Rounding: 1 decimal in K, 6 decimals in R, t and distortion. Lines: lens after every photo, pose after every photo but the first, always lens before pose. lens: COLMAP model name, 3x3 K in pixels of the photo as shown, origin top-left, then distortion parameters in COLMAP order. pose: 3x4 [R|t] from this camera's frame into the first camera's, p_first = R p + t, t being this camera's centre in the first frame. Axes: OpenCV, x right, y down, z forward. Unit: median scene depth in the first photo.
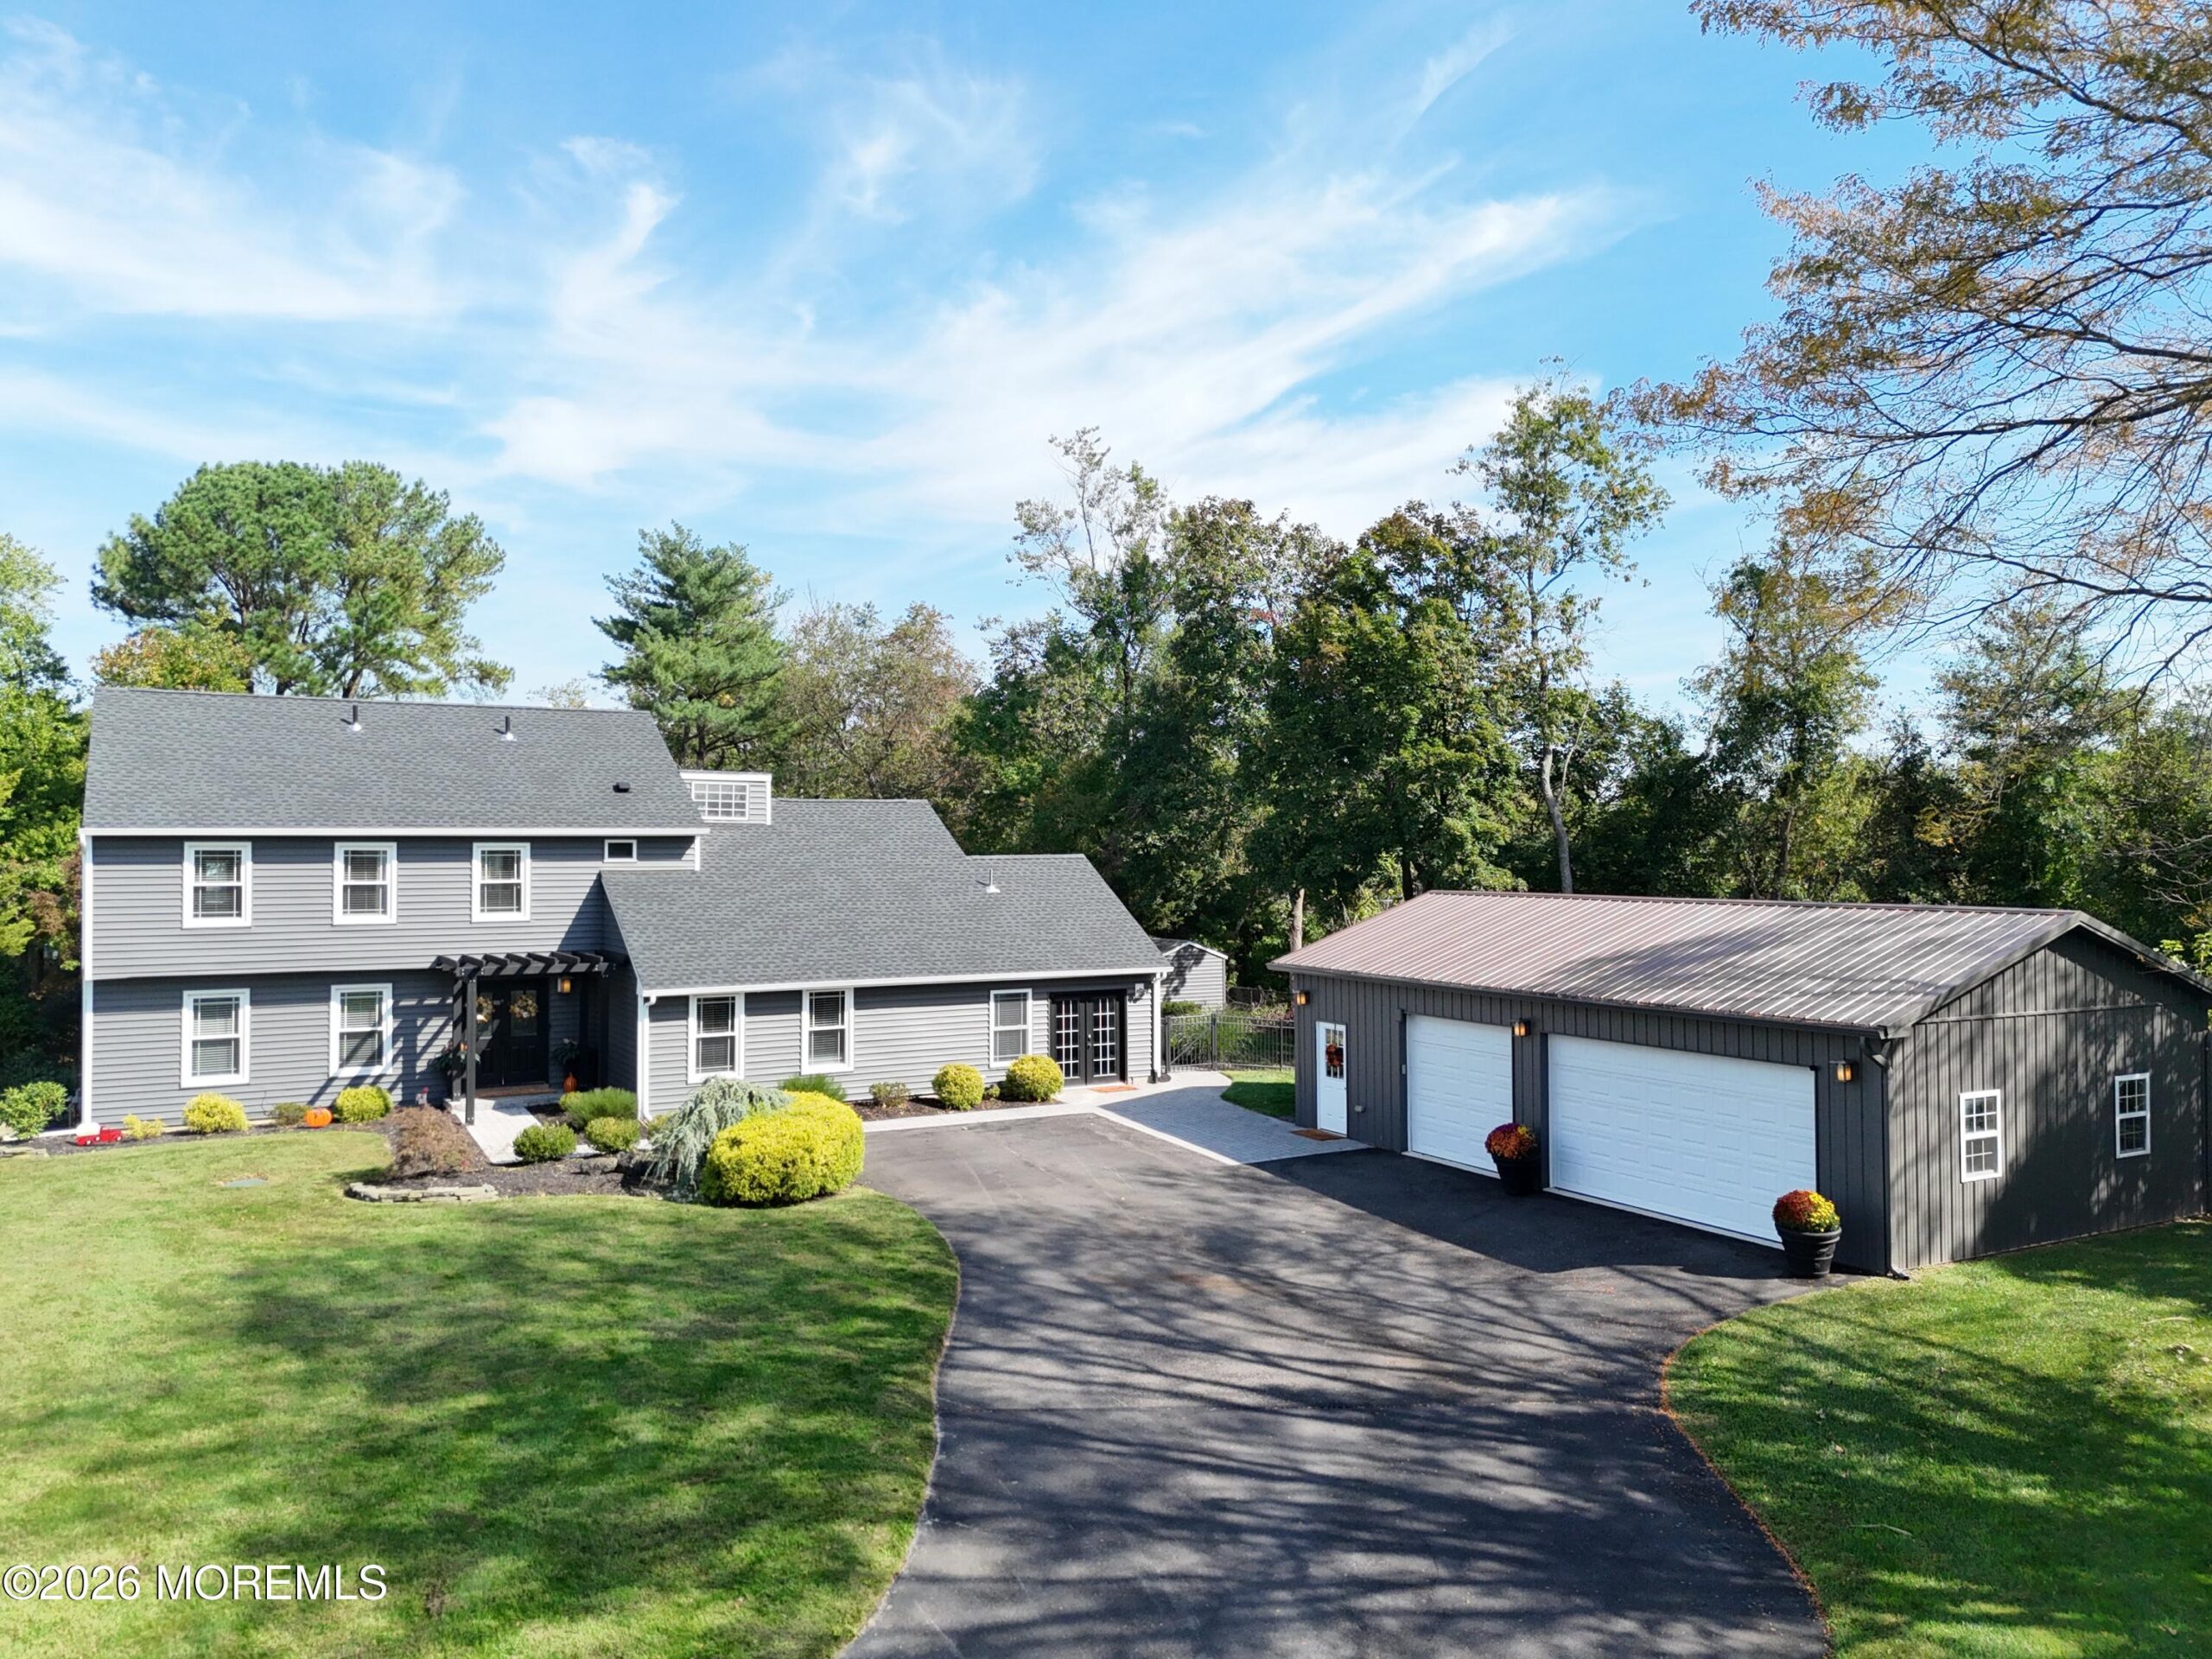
lens RADIAL K [[1607.4, 0, 1108.5], [0, 1607.4, 828.2], [0, 0, 1]] dist [0.085003, -0.086975]
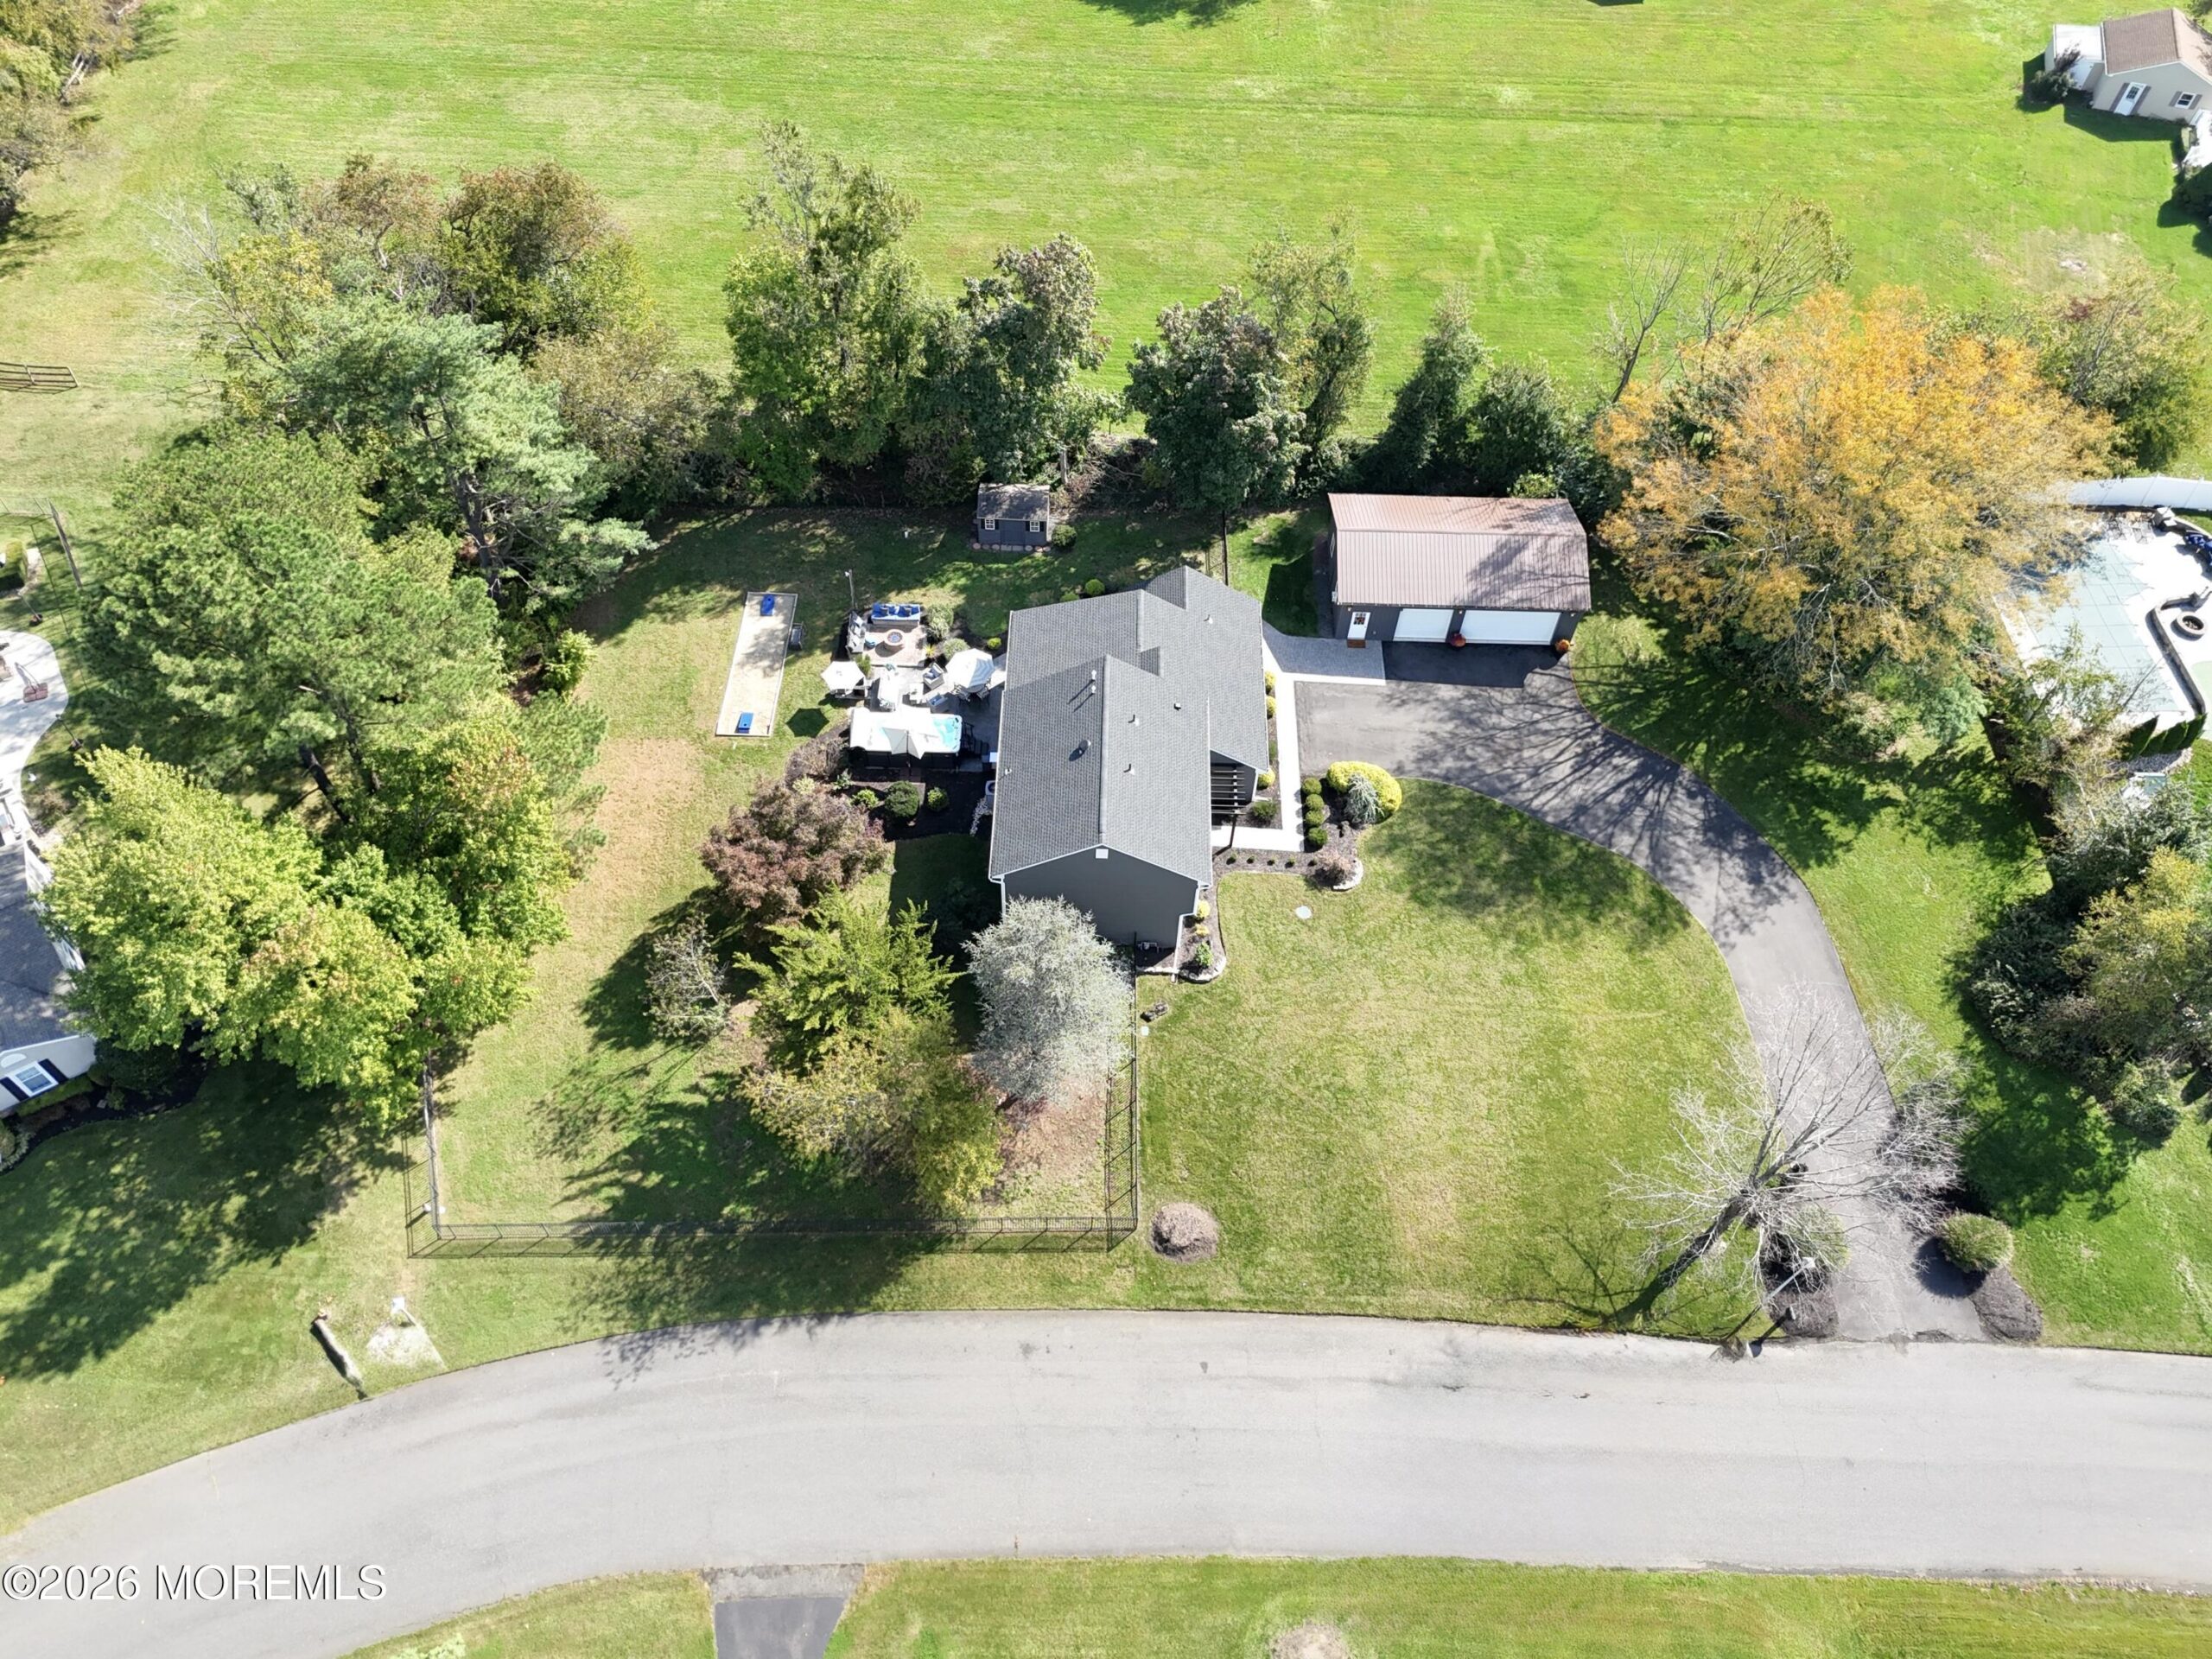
lens RADIAL K [[1569.5, 0, 1106.0], [0, 1569.5, 829.5], [0, 0, 1]] dist [0.044413, -0.066038]
pose [[0.511280, -0.694308, 0.506487, -1.719096], [-0.015169, 0.581958, 0.813078, -1.855973], [-0.859280, -0.423393, 0.287011, 0.430533]]
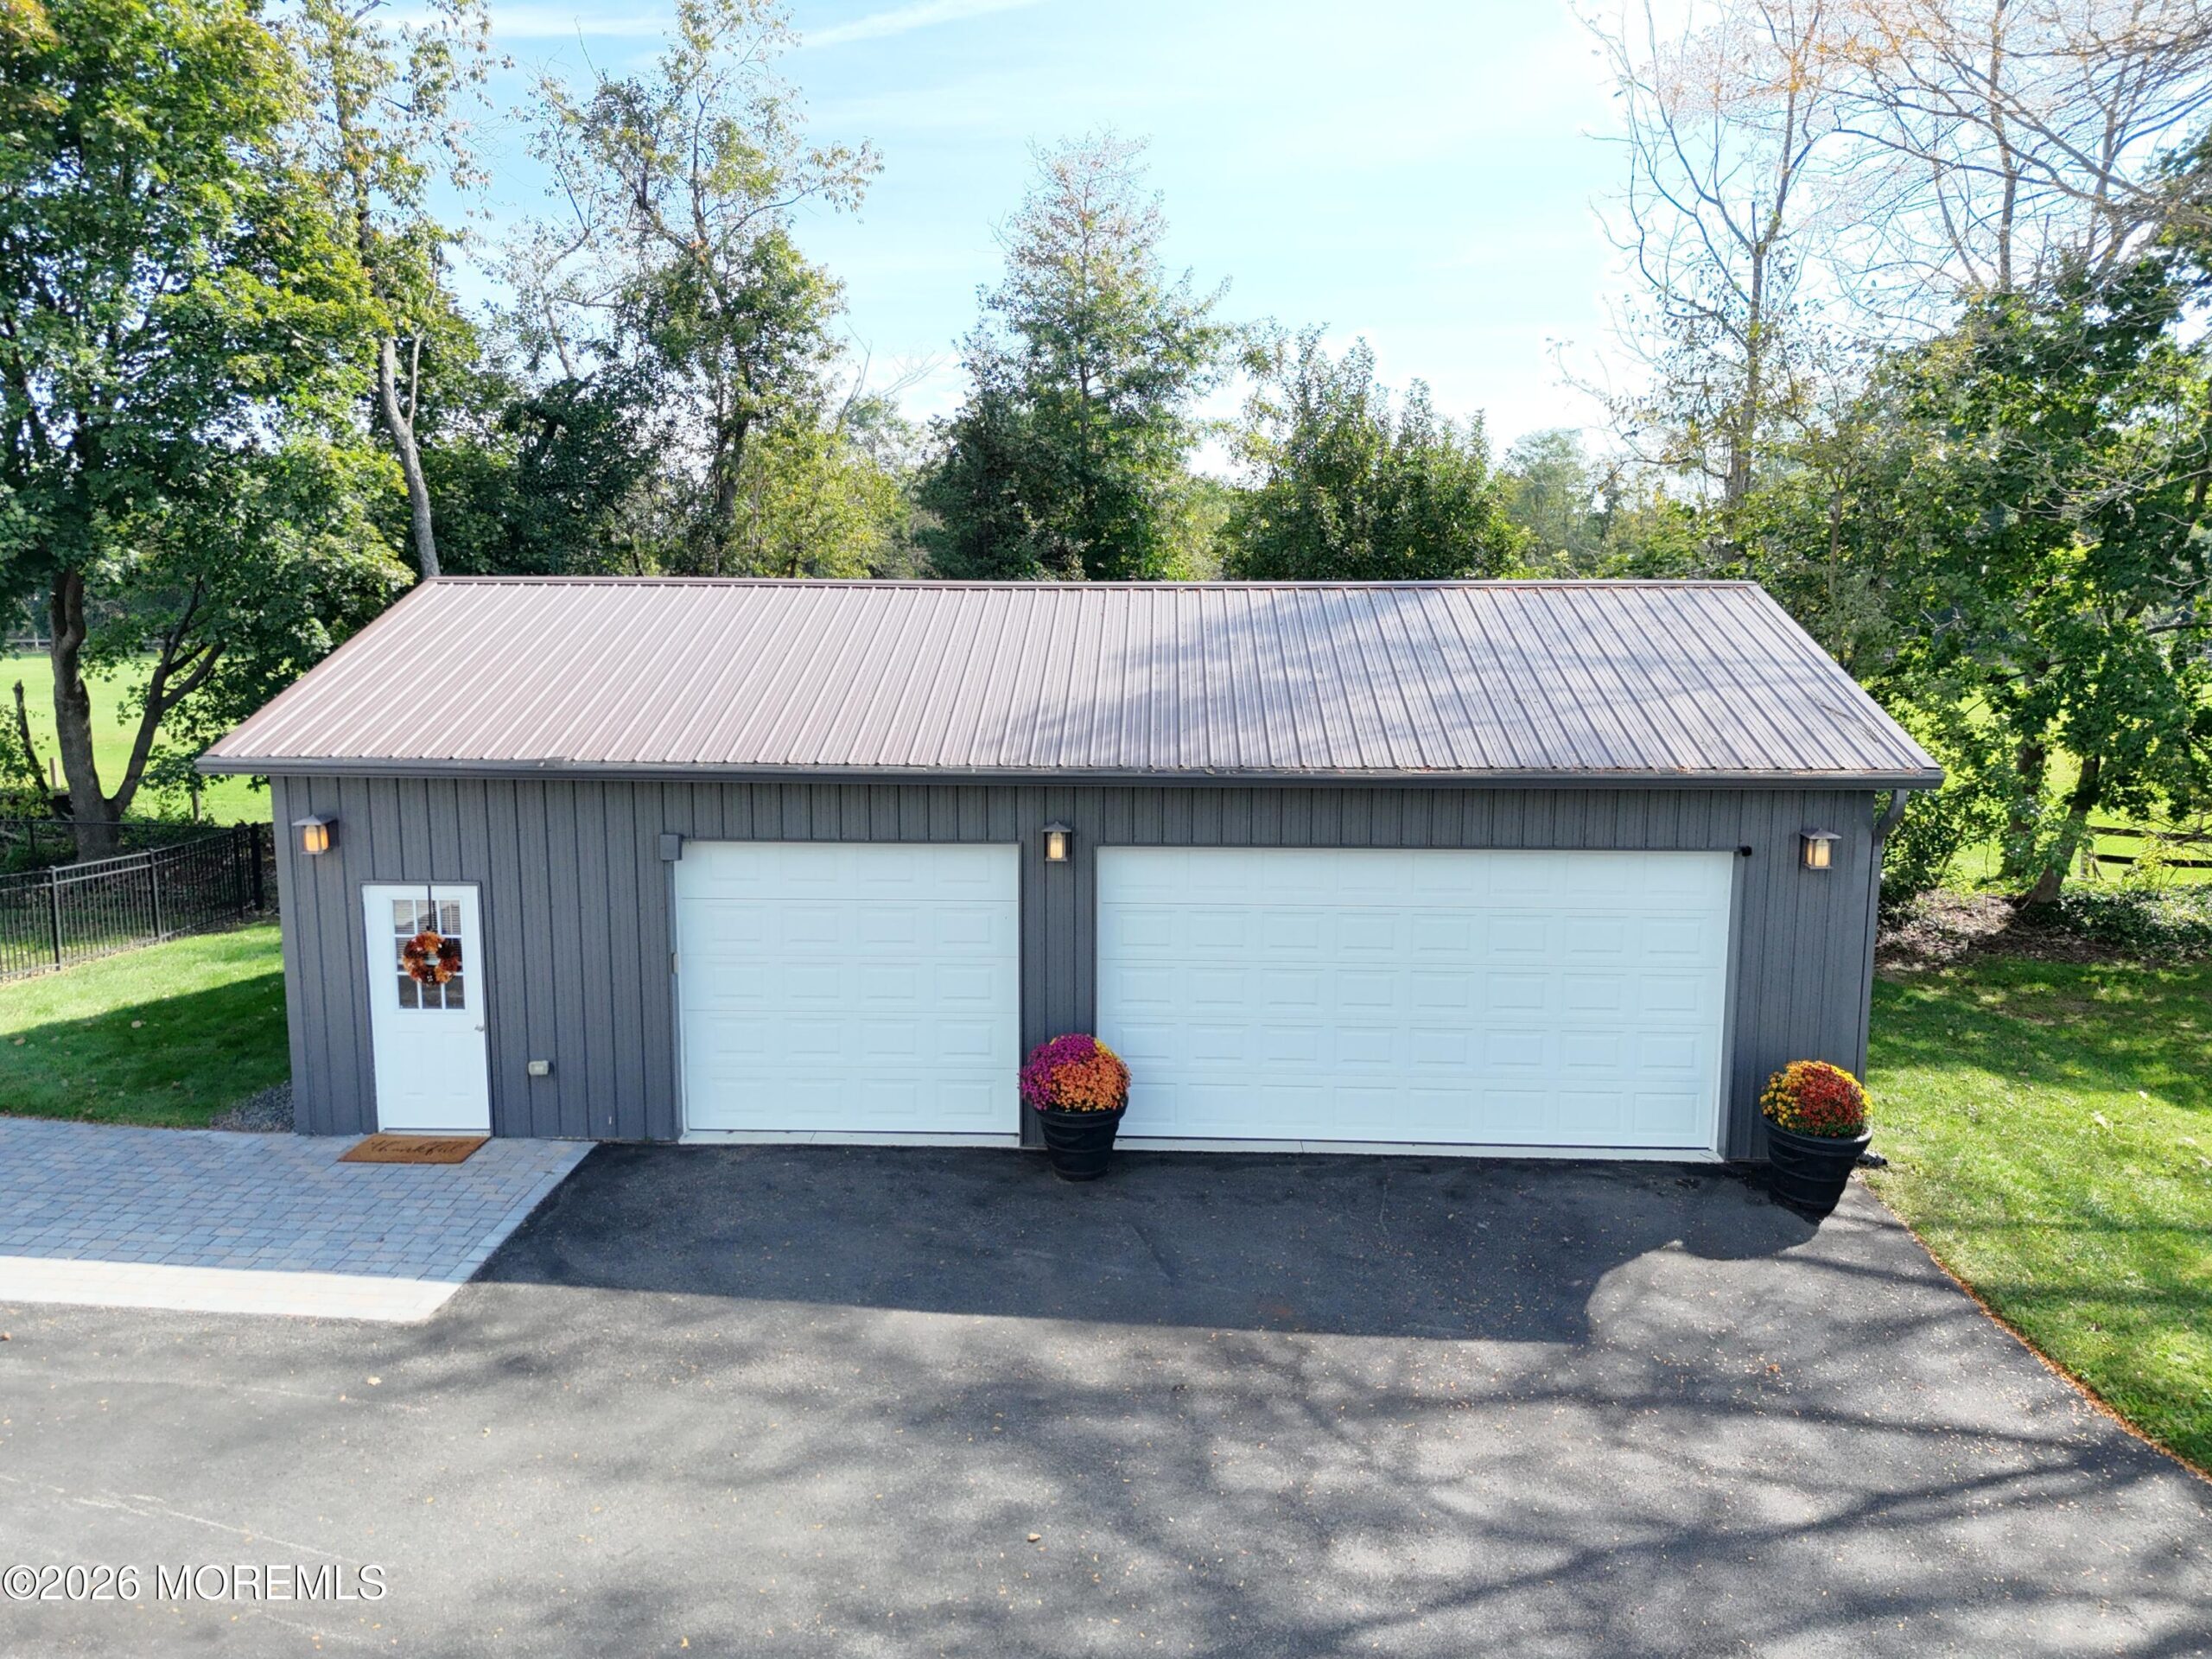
lens RADIAL K [[1607.4, 0, 1108.5], [0, 1607.4, 828.2], [0, 0, 1]] dist [0.085003, -0.086975]
pose [[0.525391, -0.125210, 0.841597, -0.122861], [-0.016952, 0.987376, 0.157481, 0.035422], [-0.850692, -0.097006, 0.516637, 0.620531]]
